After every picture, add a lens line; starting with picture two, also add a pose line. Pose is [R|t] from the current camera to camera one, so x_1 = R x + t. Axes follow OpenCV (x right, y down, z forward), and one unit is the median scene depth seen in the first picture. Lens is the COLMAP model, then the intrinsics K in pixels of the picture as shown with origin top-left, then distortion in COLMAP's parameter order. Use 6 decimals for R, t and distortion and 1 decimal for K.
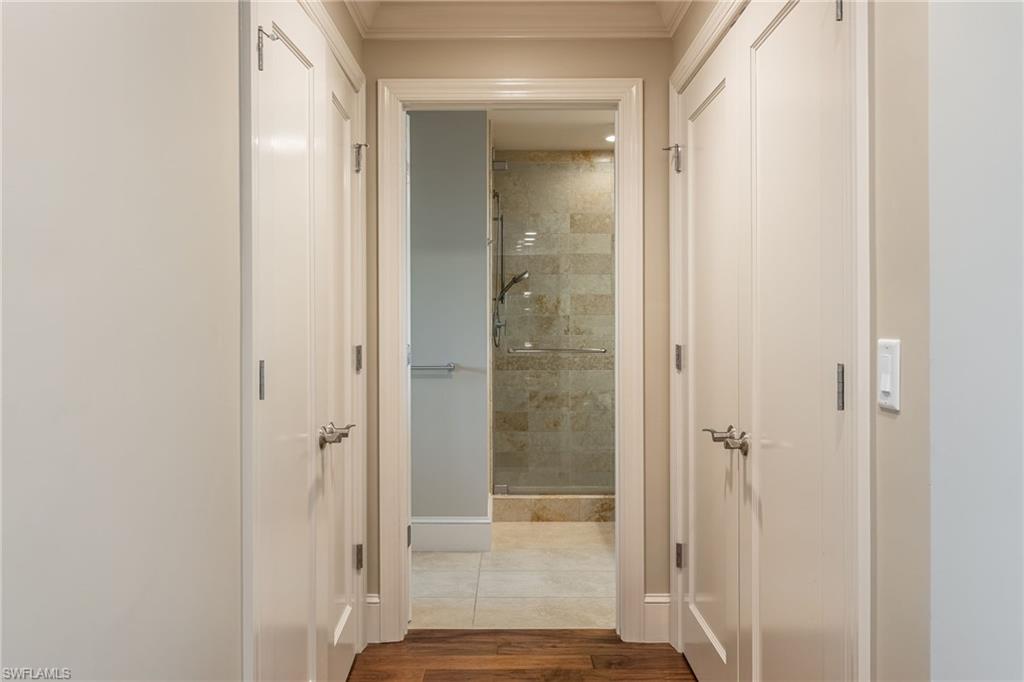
lens RADIAL K [[881.0, 0, 518.7], [0, 881.0, 322.9], [0, 0, 1]] dist [0.001024, -0.005204]
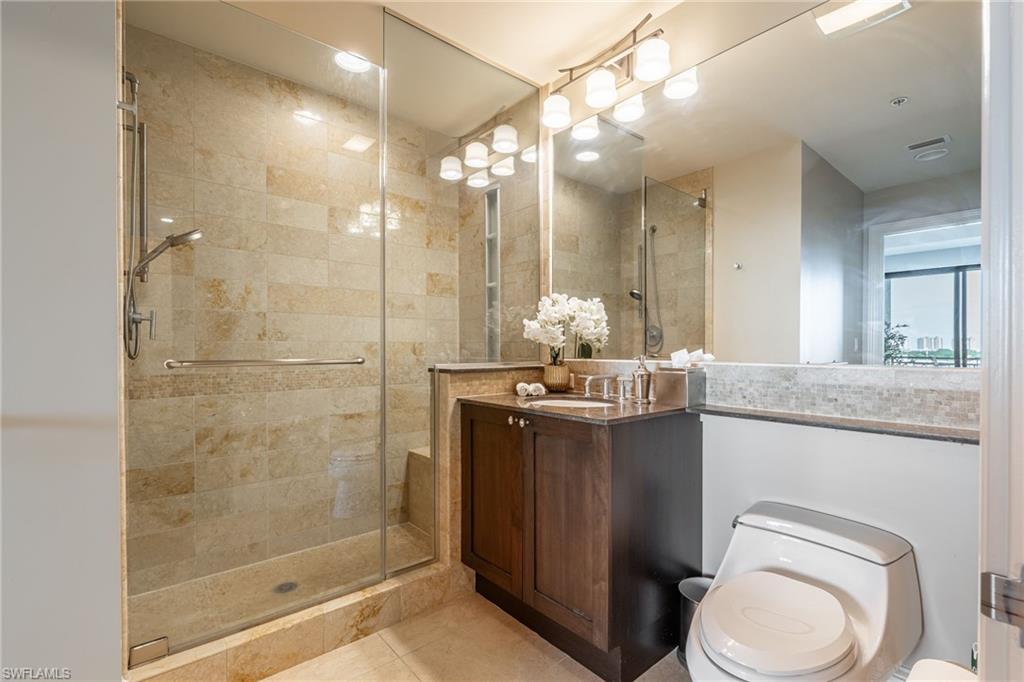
lens RADIAL K [[454.9, 0, 515.2], [0, 454.9, 351.9], [0, 0, 1]] dist [-0.000519, -0.000570]
pose [[0.757776, -0.005519, 0.652491, -0.026903], [0.000684, 0.999970, 0.007664, 0.019674], [-0.652514, -0.005361, 0.757757, 0.603069]]
